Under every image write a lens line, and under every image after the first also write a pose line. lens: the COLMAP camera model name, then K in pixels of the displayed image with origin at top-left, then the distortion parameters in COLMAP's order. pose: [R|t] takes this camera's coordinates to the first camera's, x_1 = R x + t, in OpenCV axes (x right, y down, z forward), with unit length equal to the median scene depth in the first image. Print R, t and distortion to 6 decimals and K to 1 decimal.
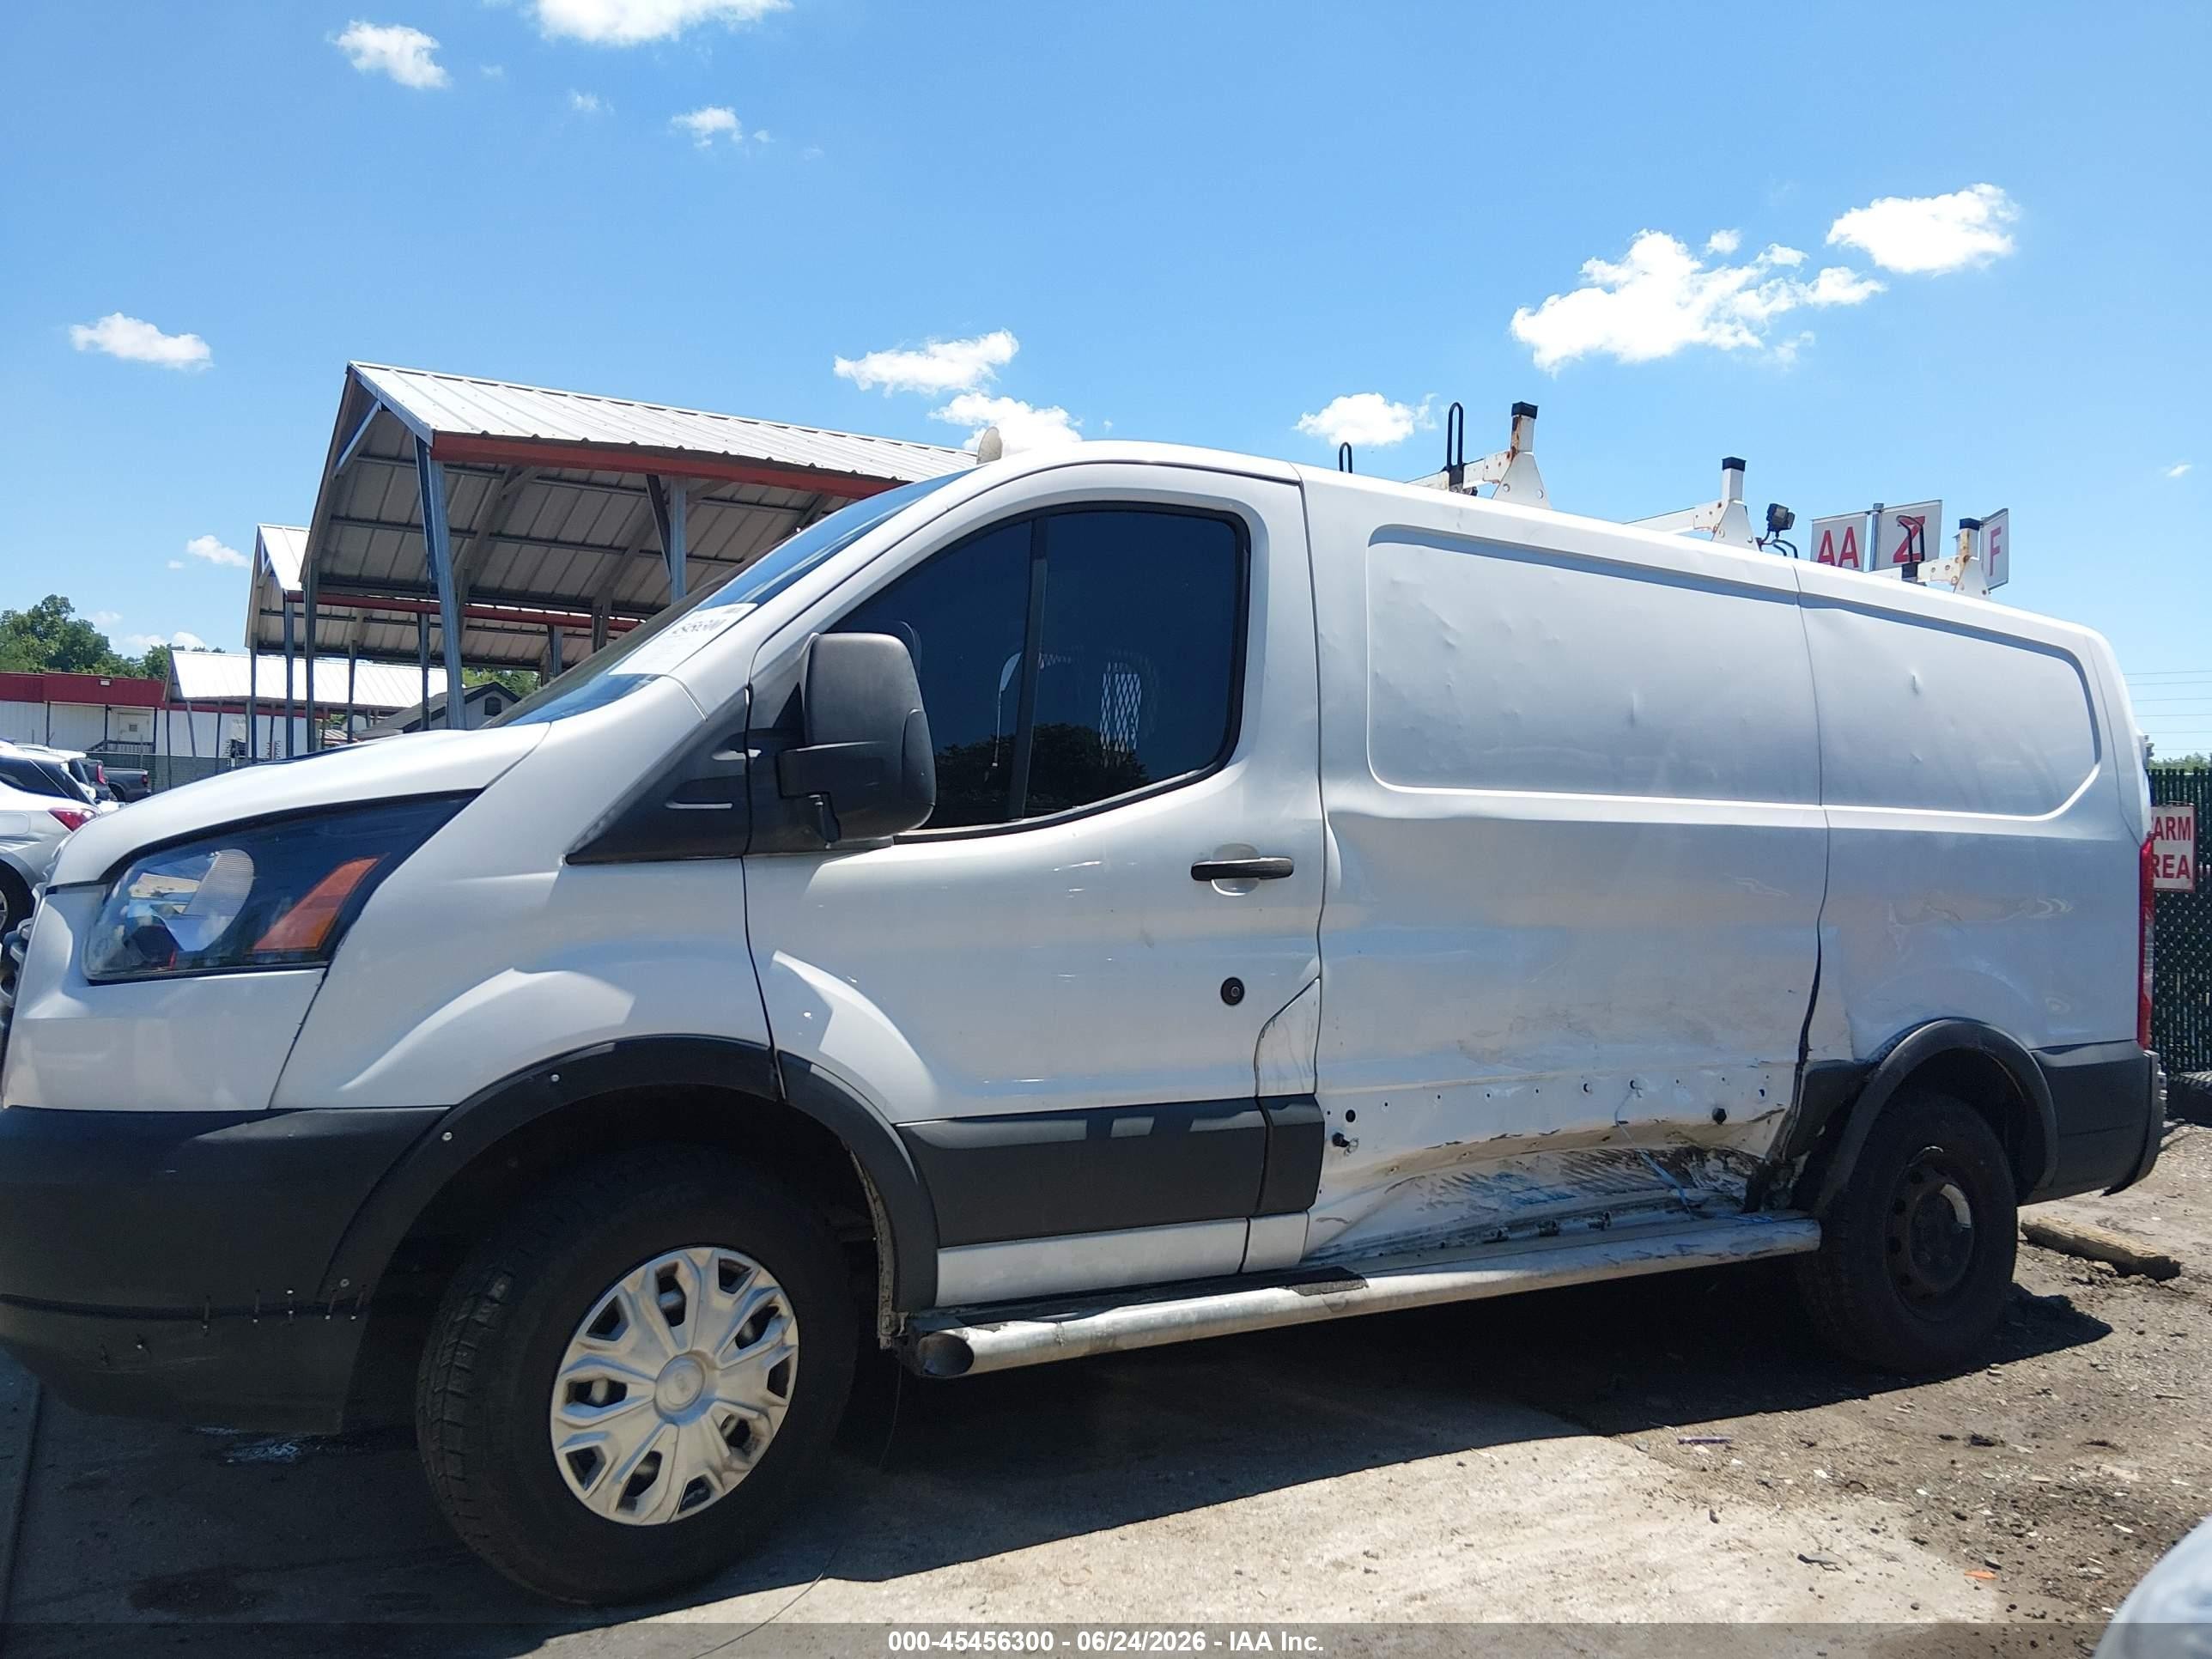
lens RADIAL K [[1678.9, 0, 1109.0], [0, 1678.9, 835.9], [0, 0, 1]] dist [0.124827, -0.210457]
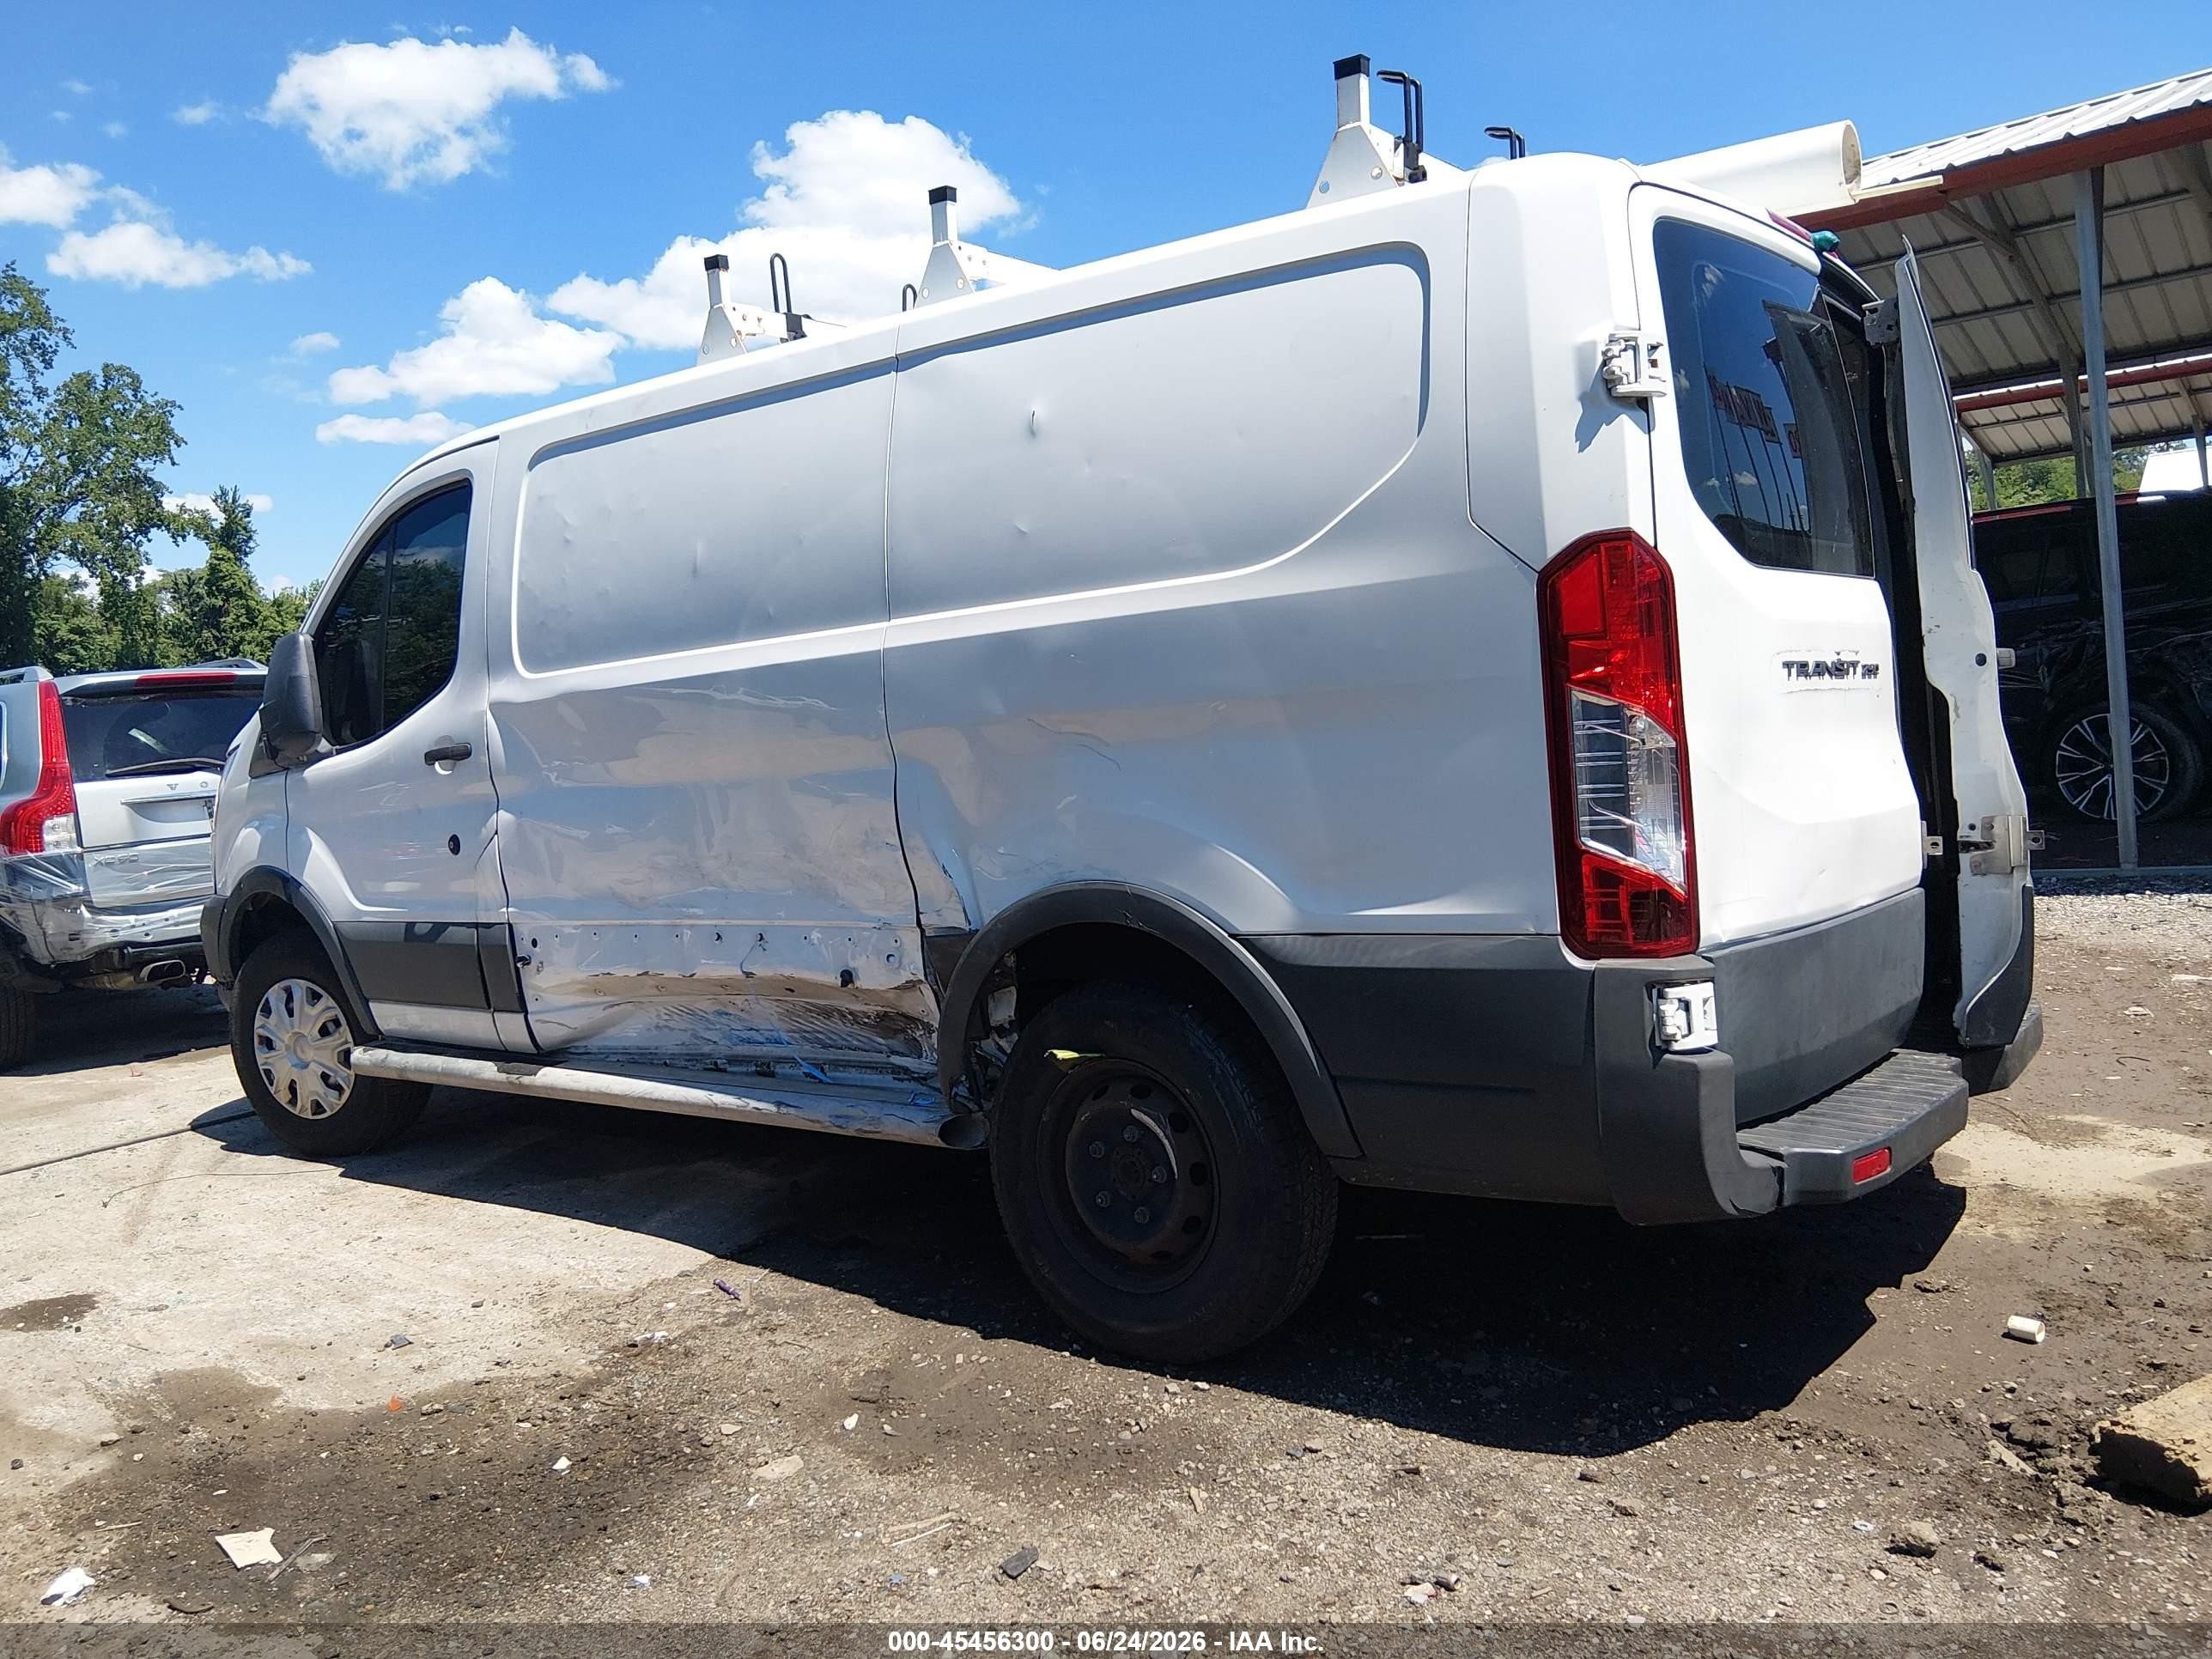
lens RADIAL K [[1678.9, 0, 1109.0], [0, 1678.9, 835.9], [0, 0, 1]] dist [0.124827, -0.210457]
pose [[0.347372, 0.007601, -0.937697, 1.440309], [0.097128, 0.994297, 0.044041, 0.071280], [0.932684, -0.106375, 0.344653, 0.948131]]
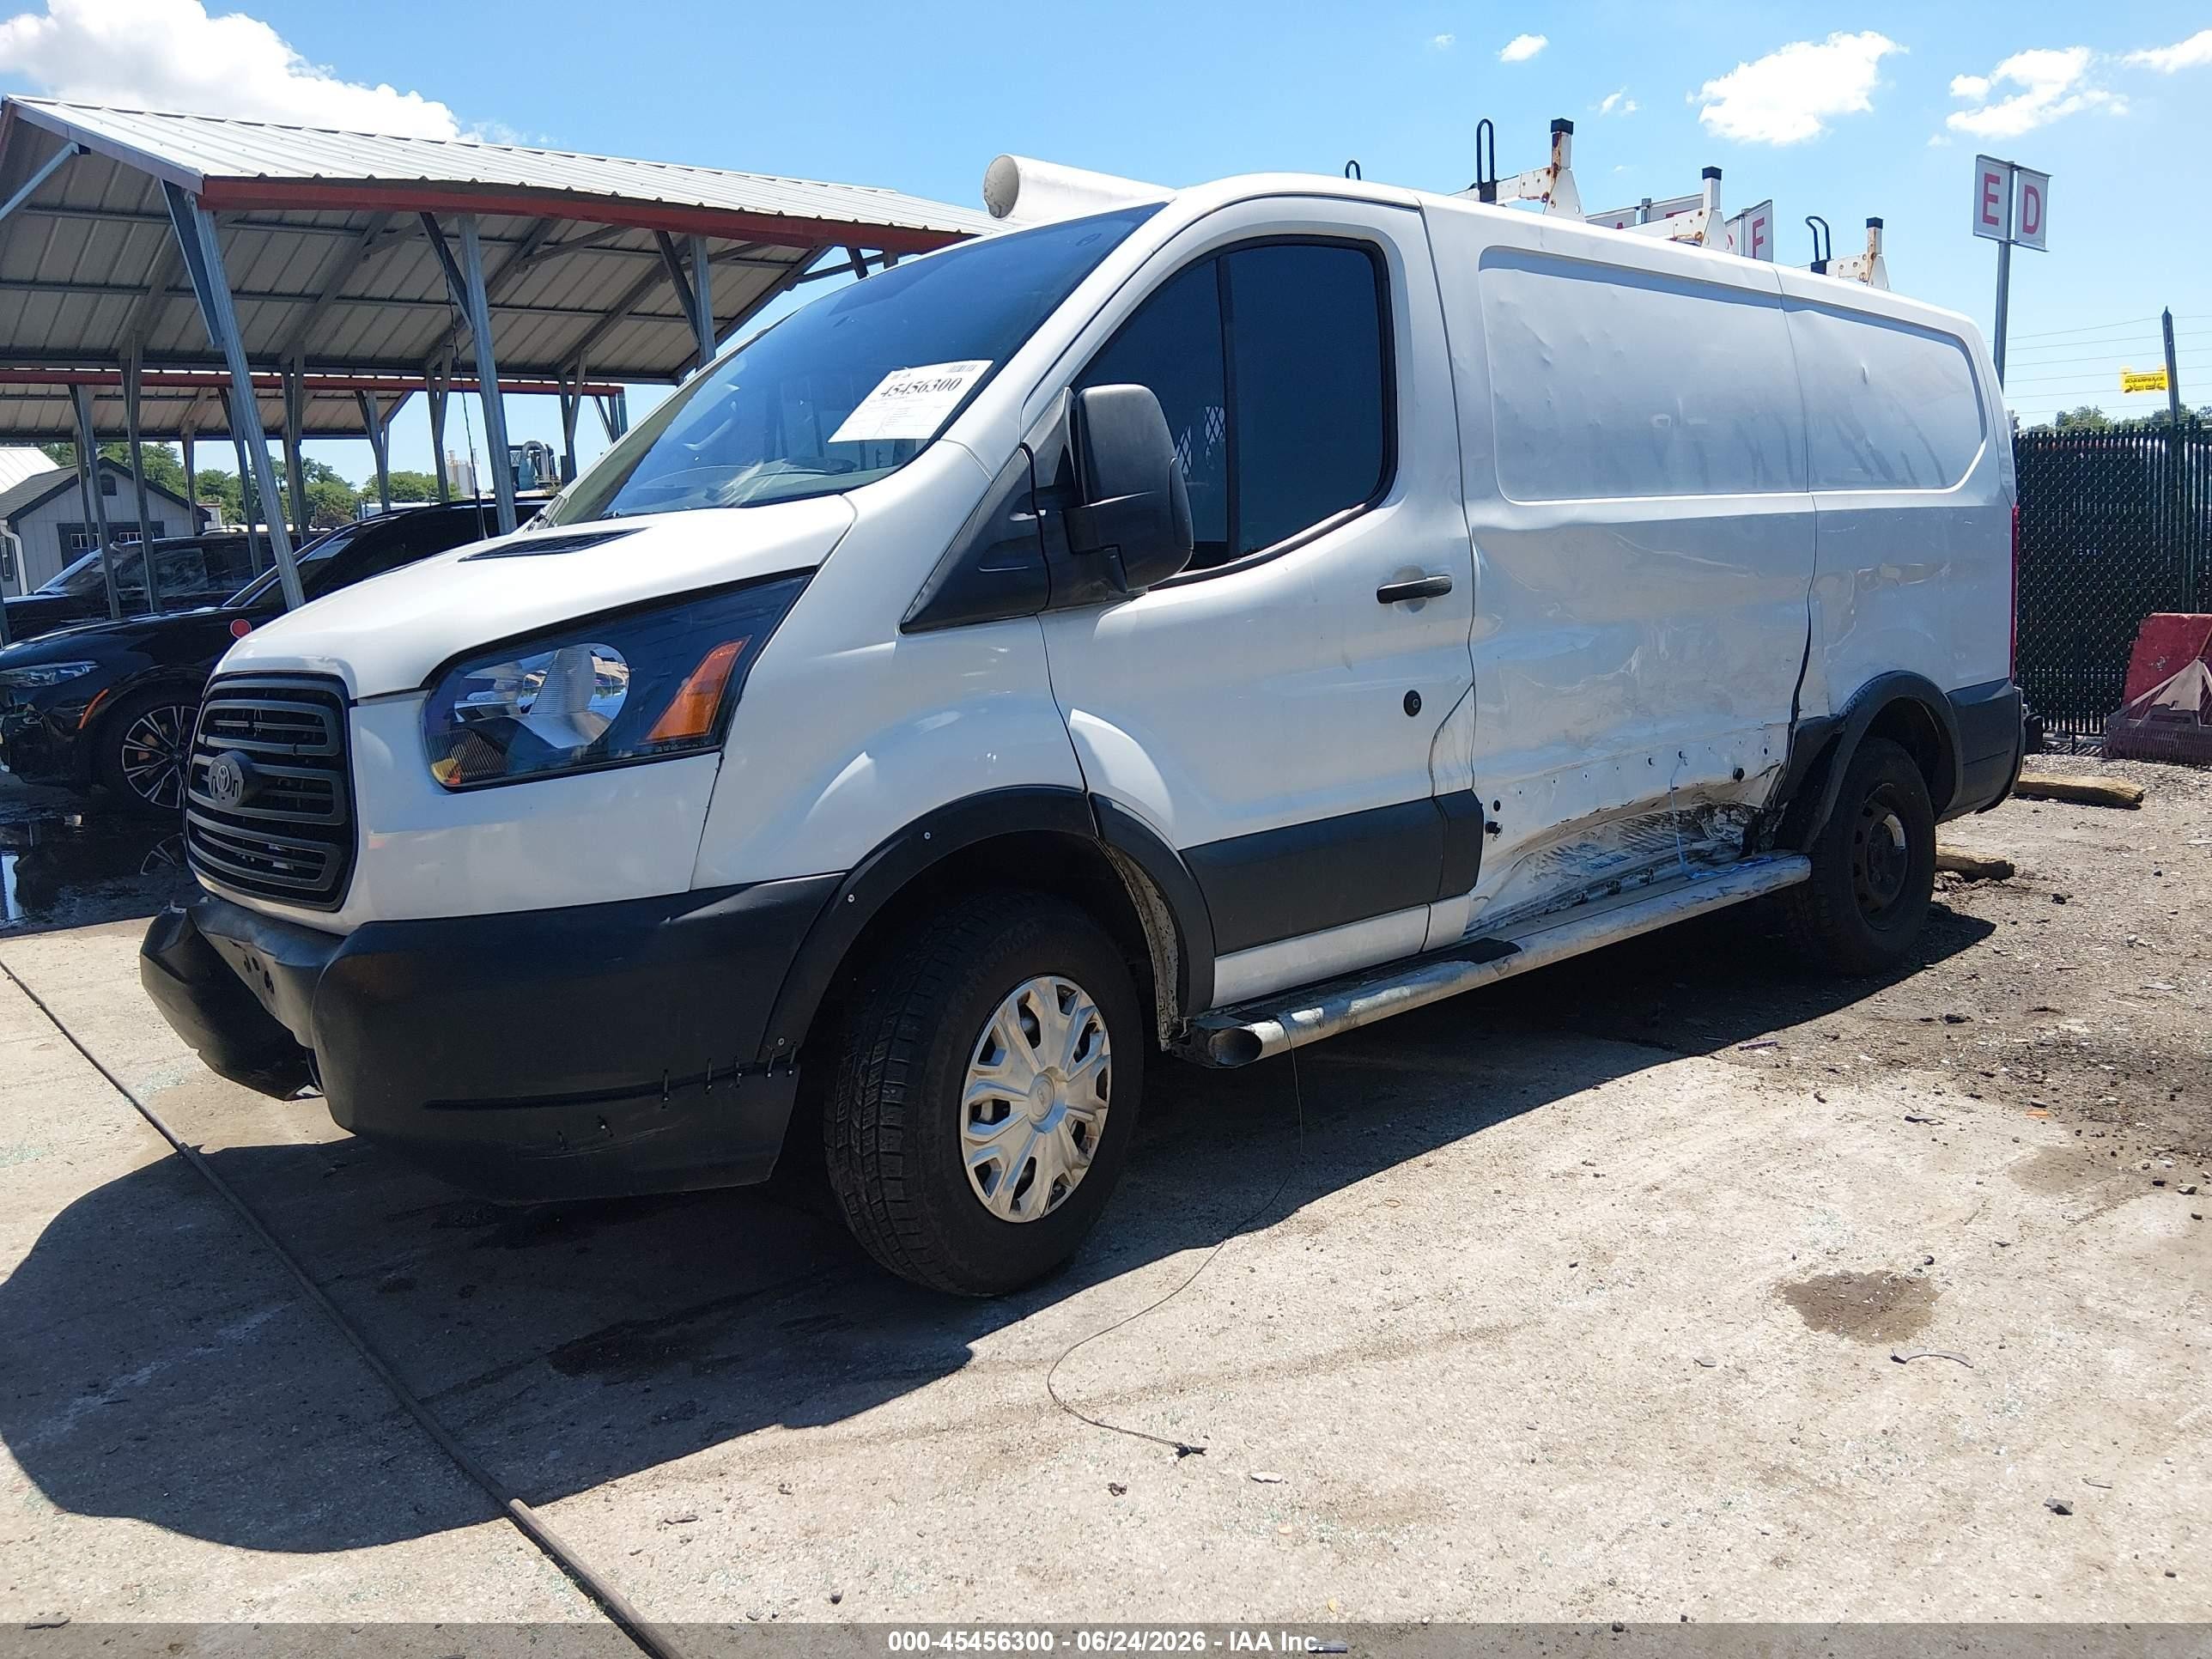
lens RADIAL K [[1678.9, 0, 1109.0], [0, 1678.9, 835.9], [0, 0, 1]] dist [0.124827, -0.210457]
pose [[0.977337, -0.105736, 0.183392, -0.306995], [0.075643, 0.983562, 0.163960, -0.016316], [-0.197714, -0.146372, 0.969270, -0.032965]]
